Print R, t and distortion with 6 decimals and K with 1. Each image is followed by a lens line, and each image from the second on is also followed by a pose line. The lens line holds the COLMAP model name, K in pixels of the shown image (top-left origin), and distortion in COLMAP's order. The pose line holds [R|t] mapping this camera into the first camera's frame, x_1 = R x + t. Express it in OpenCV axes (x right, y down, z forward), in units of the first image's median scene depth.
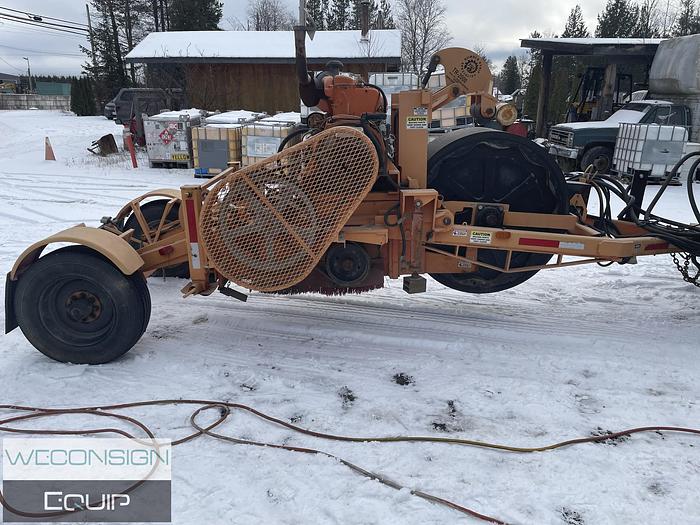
lens RADIAL K [[530.3, 0, 350.0], [0, 530.3, 262.5], [0, 0, 1]] dist [0.094327, -0.122338]
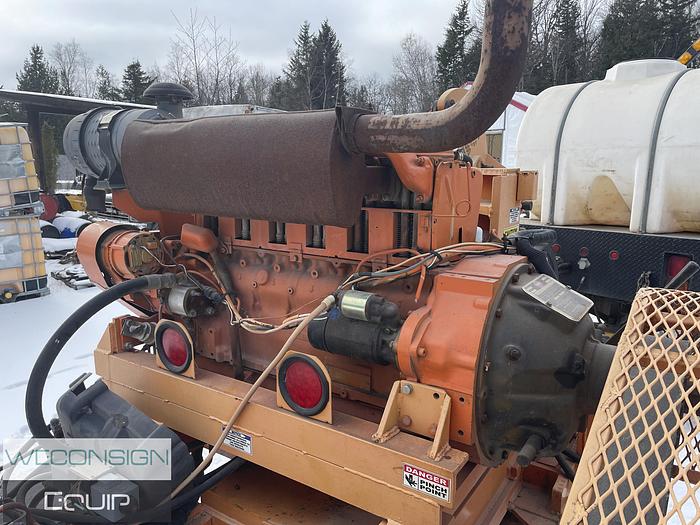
lens RADIAL K [[529.3, 0, 352.8], [0, 529.3, 267.7], [0, 0, 1]] dist [0.098716, -0.124955]
pose [[0.563483, -0.151136, 0.812185, -0.106986], [0.230886, 0.972758, 0.020830, -0.092982], [-0.793208, 0.175785, 0.583028, 0.281262]]
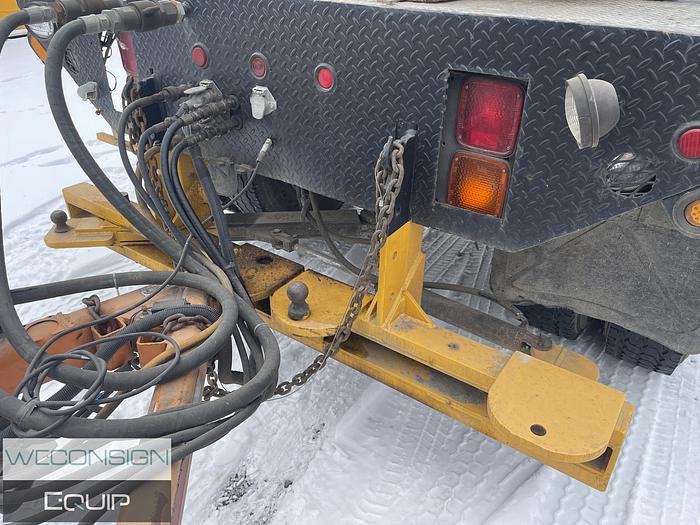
lens RADIAL K [[529.3, 0, 352.8], [0, 529.3, 267.7], [0, 0, 1]] dist [0.098716, -0.124955]
pose [[0.338075, -0.518187, 0.785613, 0.165810], [0.269764, 0.853093, 0.446608, -0.069346], [-0.901628, 0.060943, 0.428198, 0.295823]]
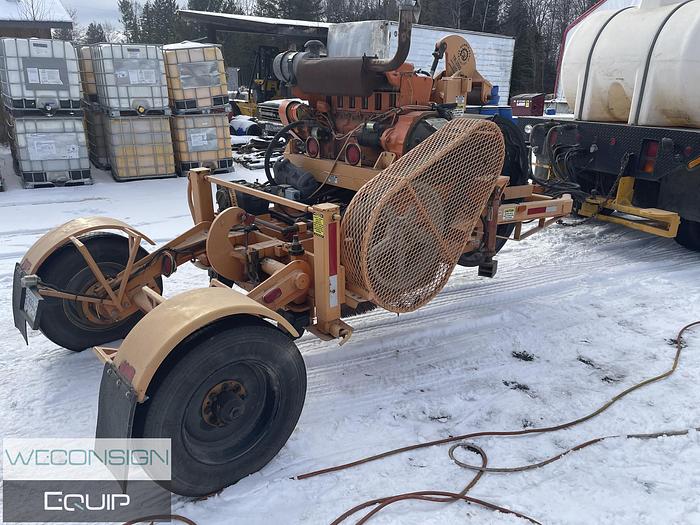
lens RADIAL K [[529.3, 0, 352.8], [0, 529.3, 267.7], [0, 0, 1]] dist [0.098716, -0.124955]
pose [[0.758519, -0.215784, 0.614887, -0.235822], [0.181538, 0.976201, 0.118637, -0.042906], [-0.625854, 0.021637, 0.779640, 0.114006]]
